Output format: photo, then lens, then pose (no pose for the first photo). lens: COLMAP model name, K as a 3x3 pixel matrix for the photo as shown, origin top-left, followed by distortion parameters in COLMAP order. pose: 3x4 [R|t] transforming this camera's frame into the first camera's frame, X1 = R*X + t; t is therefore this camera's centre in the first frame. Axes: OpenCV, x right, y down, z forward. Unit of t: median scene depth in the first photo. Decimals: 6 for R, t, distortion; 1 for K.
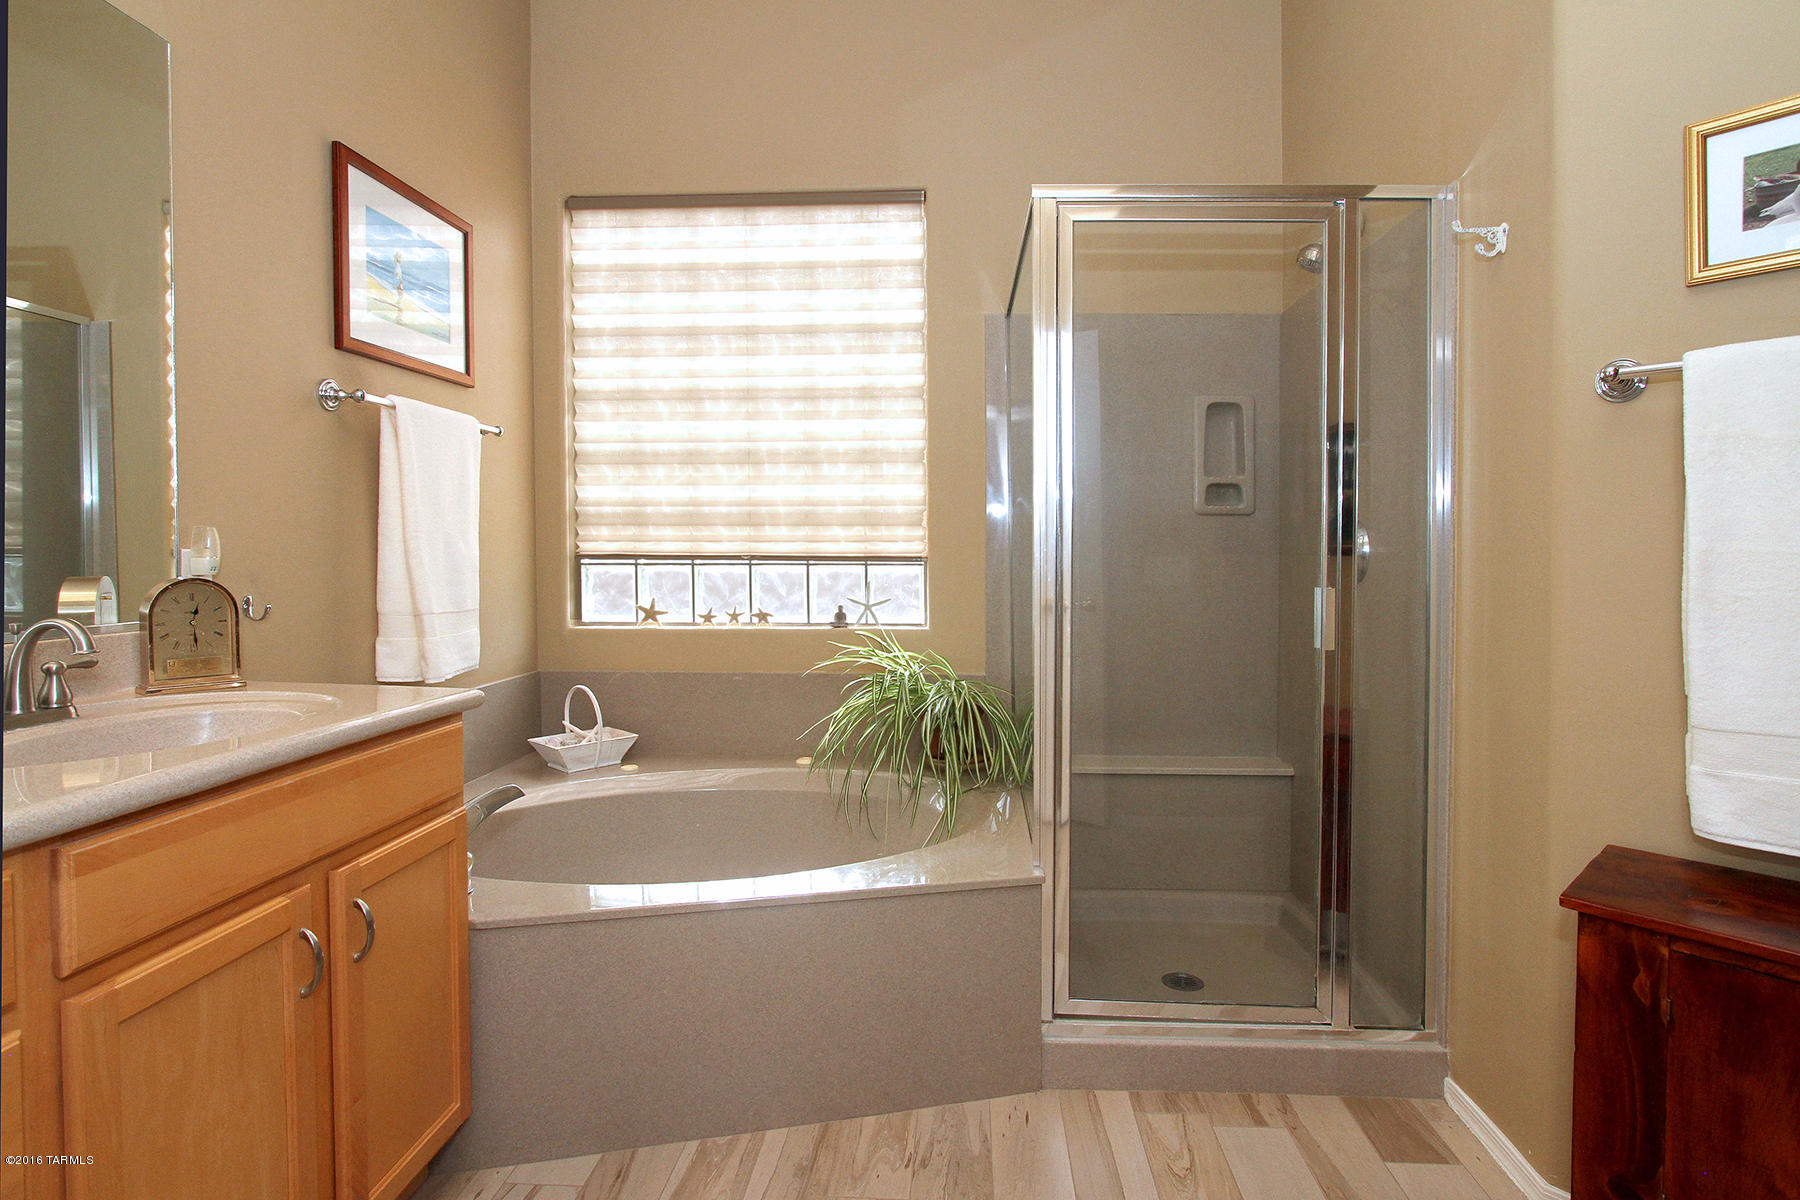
lens RADIAL K [[912.5, 0, 909.2], [0, 912.5, 592.9], [0, 0, 1]] dist [-0.023695, -0.000029]
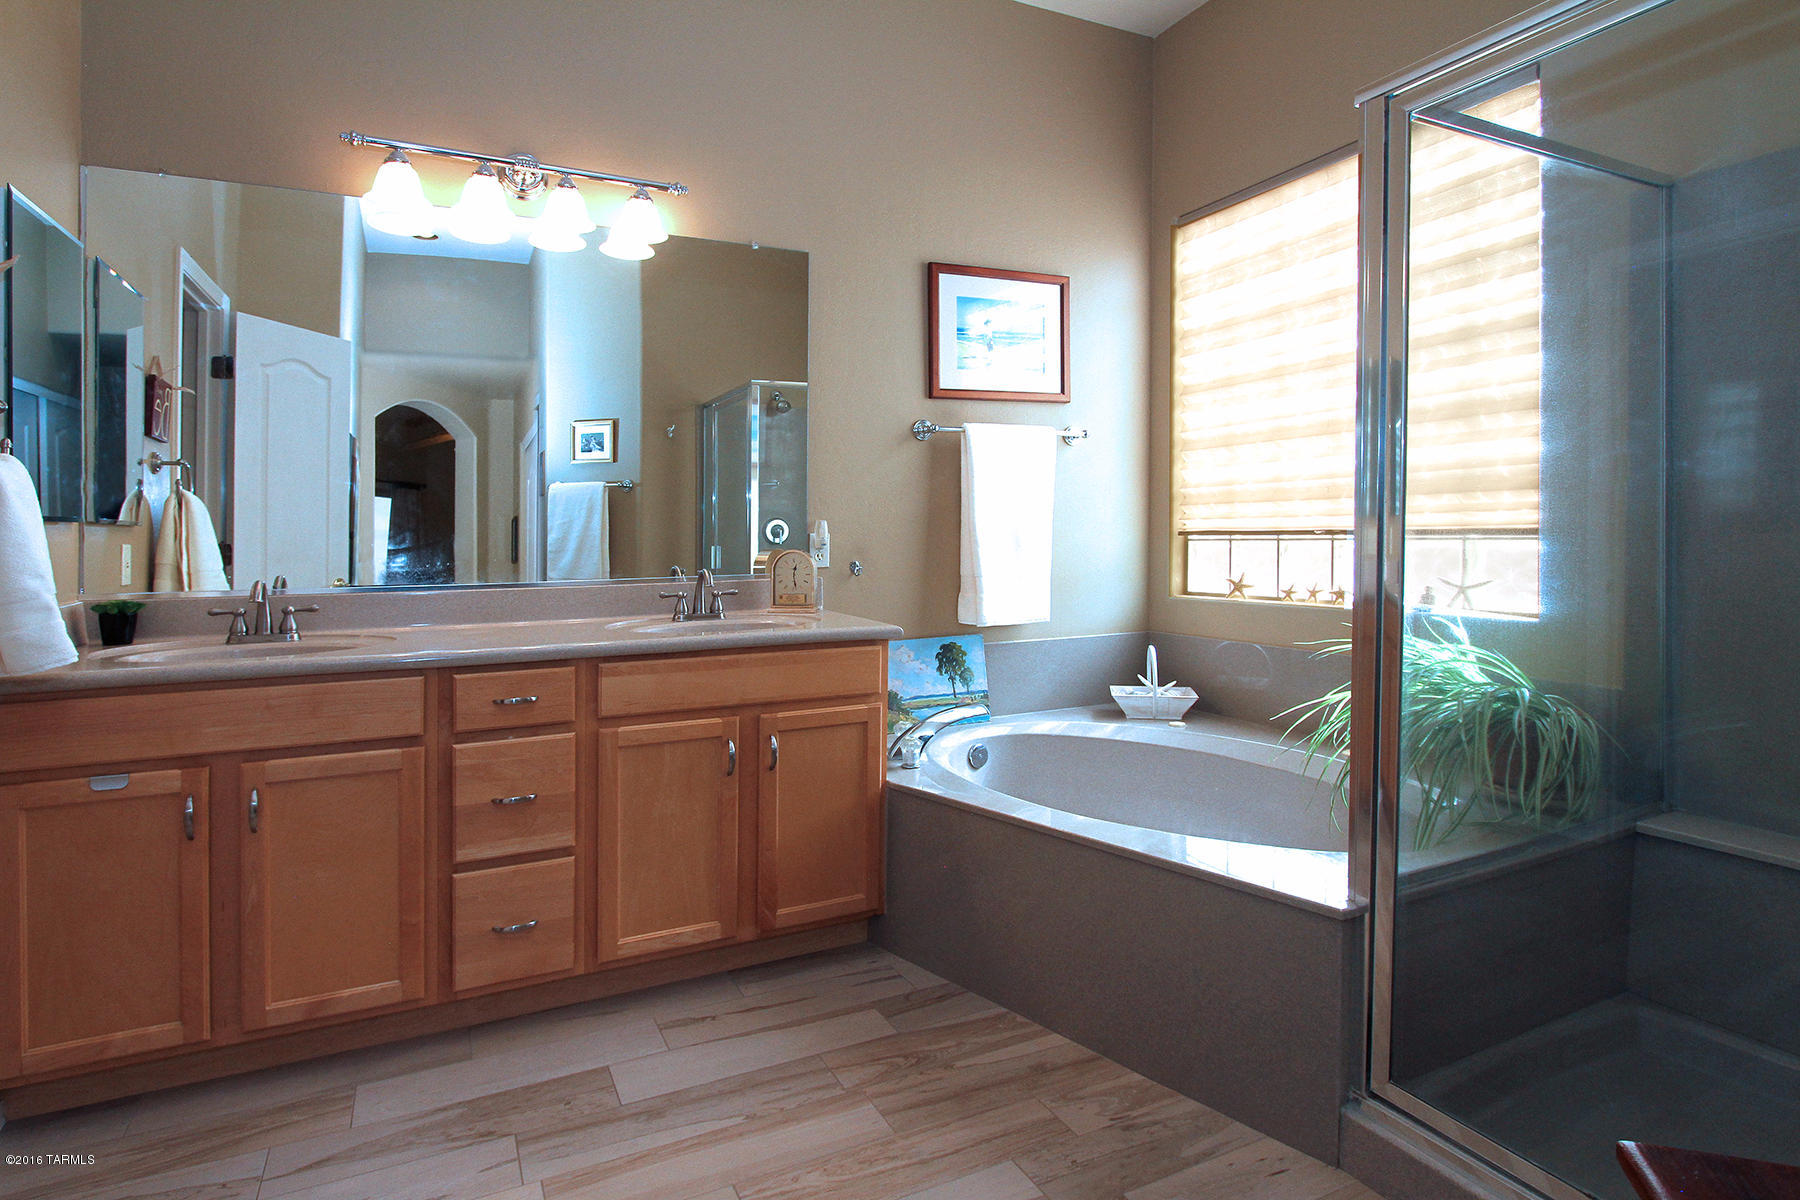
lens RADIAL K [[889.8, 0, 900.6], [0, 889.8, 555.1], [0, 0, 1]] dist [-0.003186, 0.000173]
pose [[0.491693, 0.010271, -0.870708, 0.422833], [-0.021973, 0.999758, -0.000615, -0.004490], [0.870491, 0.019435, 0.491800, 0.152496]]
